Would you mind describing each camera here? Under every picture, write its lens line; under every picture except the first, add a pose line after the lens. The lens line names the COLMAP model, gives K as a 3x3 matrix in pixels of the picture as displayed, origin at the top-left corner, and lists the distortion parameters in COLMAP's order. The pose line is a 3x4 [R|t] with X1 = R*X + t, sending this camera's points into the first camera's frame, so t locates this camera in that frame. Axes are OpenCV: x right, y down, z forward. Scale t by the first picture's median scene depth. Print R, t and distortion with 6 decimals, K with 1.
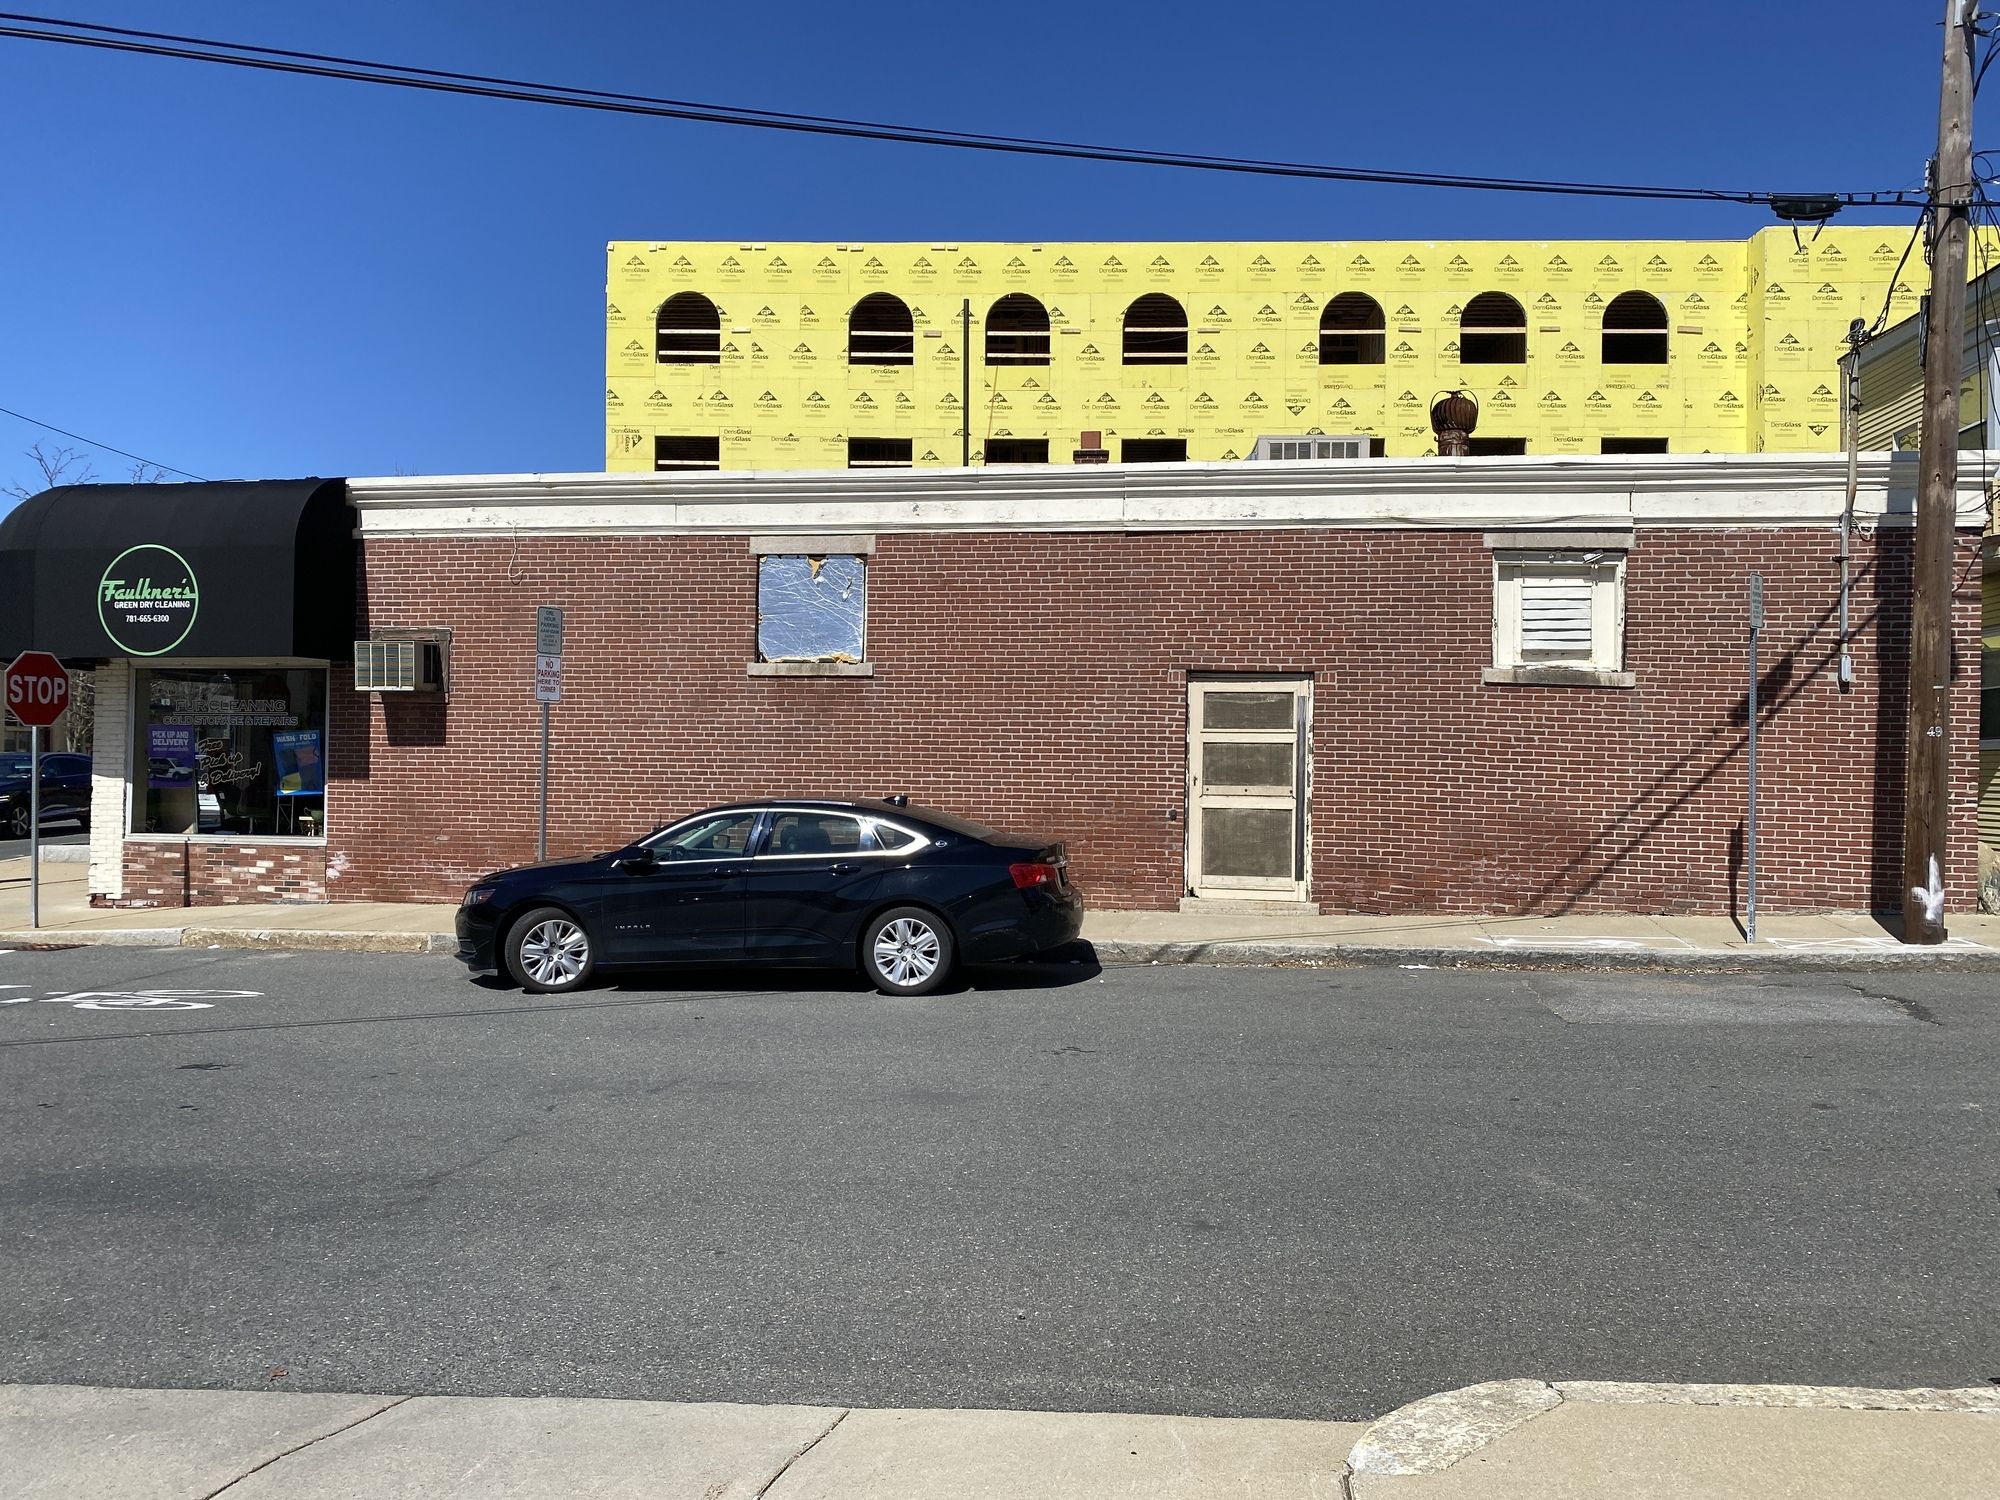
lens RADIAL K [[1516.5, 0, 1008.0], [0, 1516.5, 753.2], [0, 0, 1]] dist [0.072351, -0.110652]
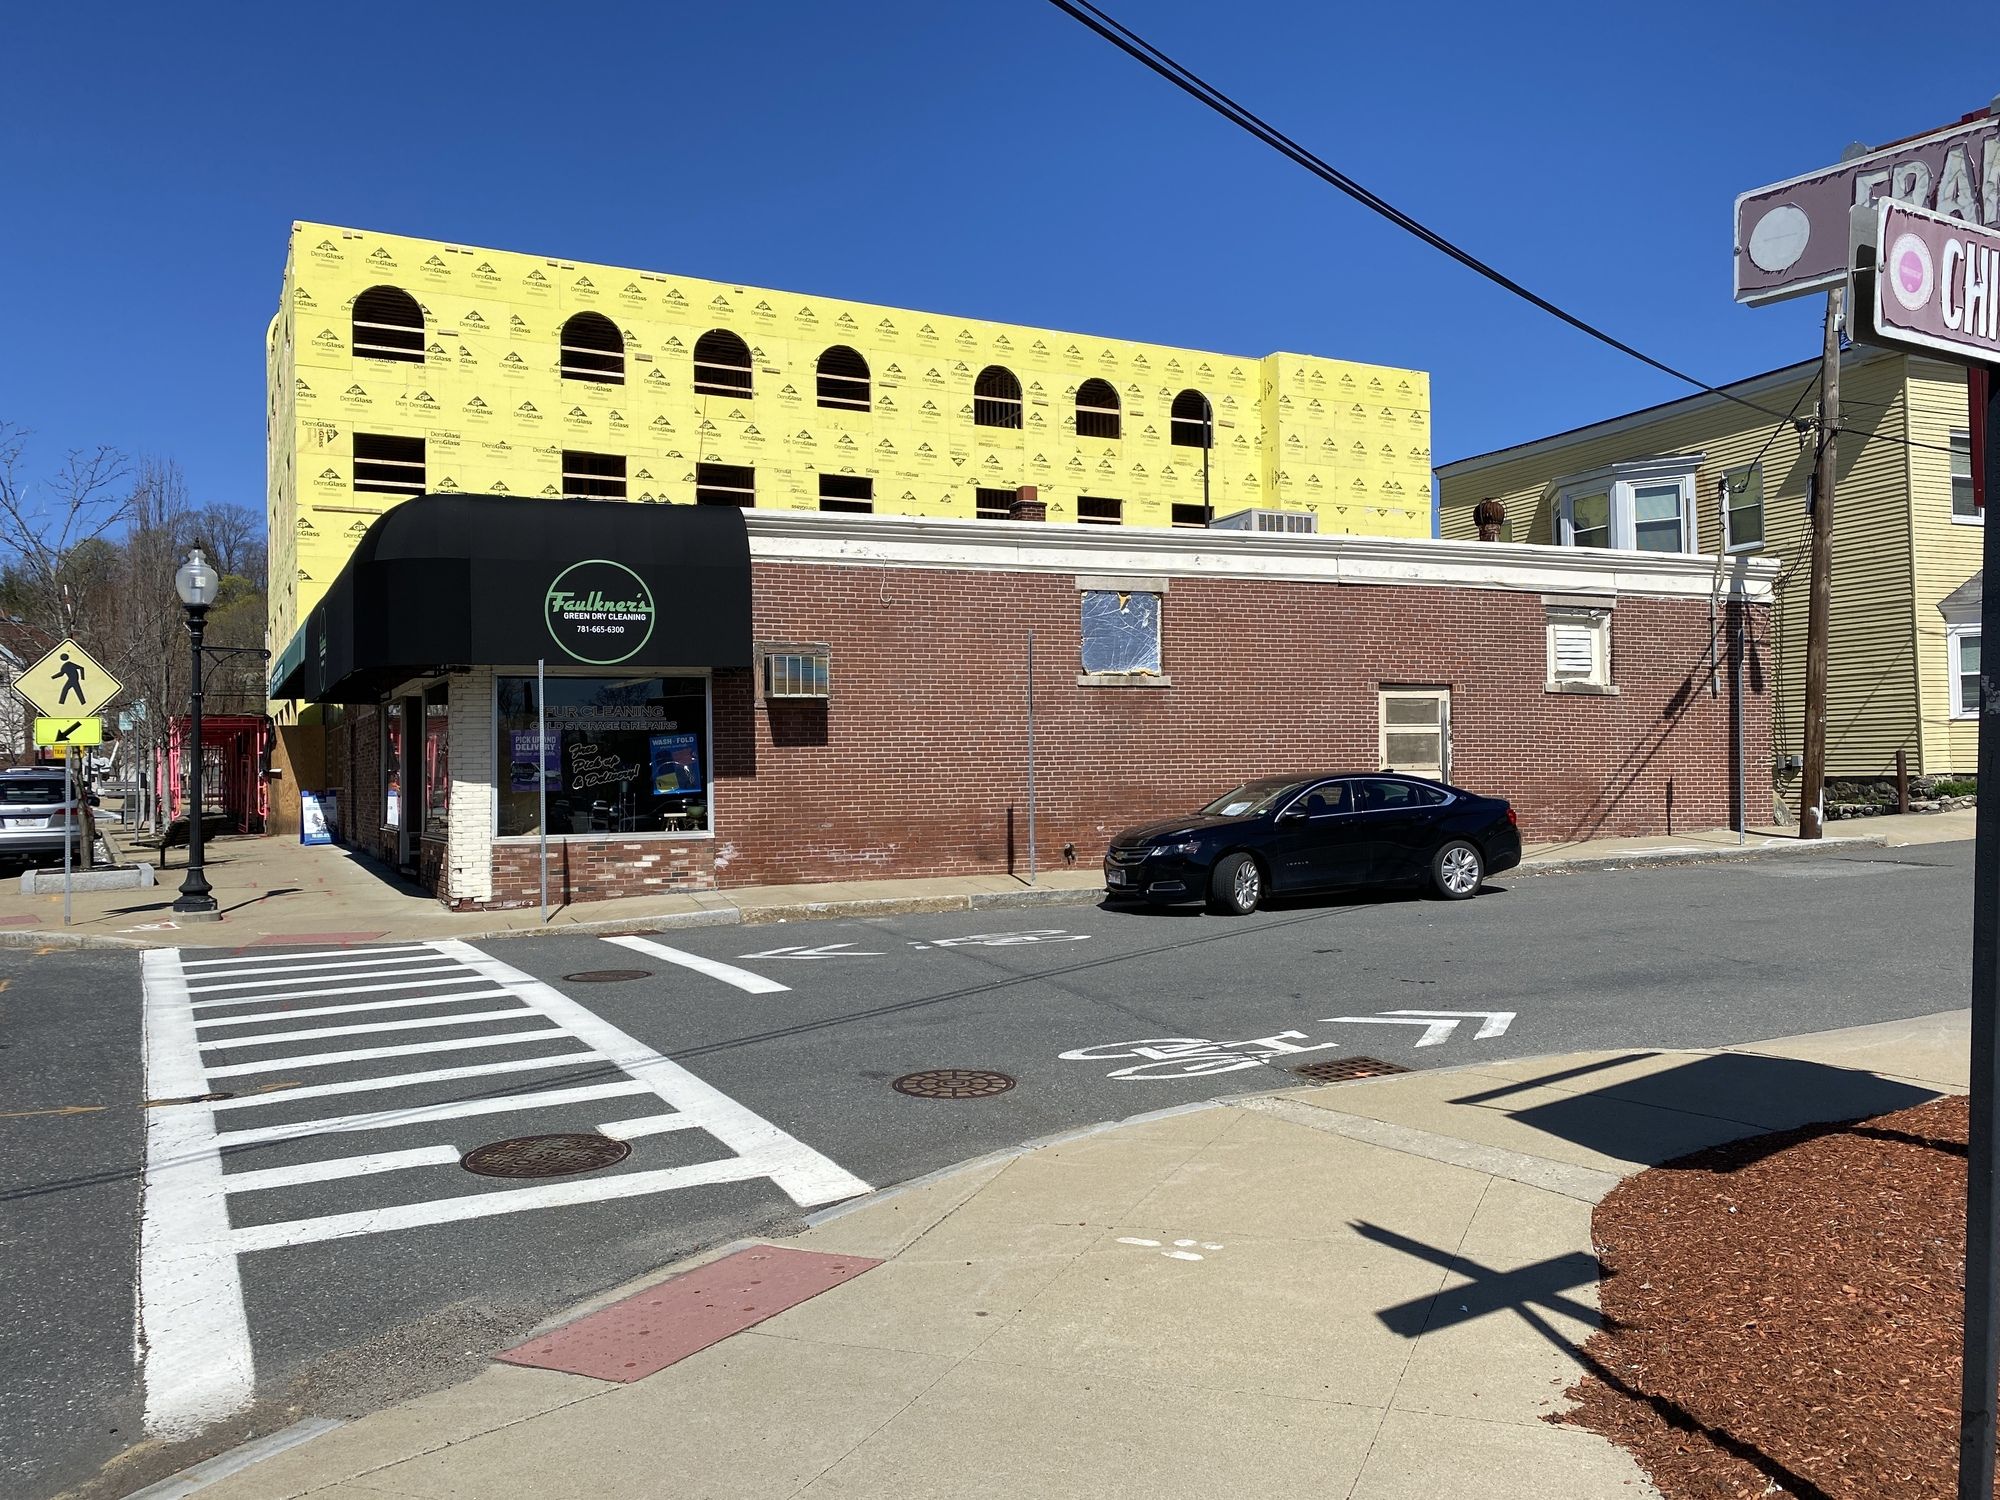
lens RADIAL K [[1516.5, 0, 1009.0], [0, 1516.5, 755.0], [0, 0, 1]] dist [0.072351, -0.110652]
pose [[0.866822, -0.017794, 0.498300, -0.829451], [0.021746, 0.999761, -0.002127, 0.007792], [-0.498144, 0.012680, 0.867002, -0.059205]]
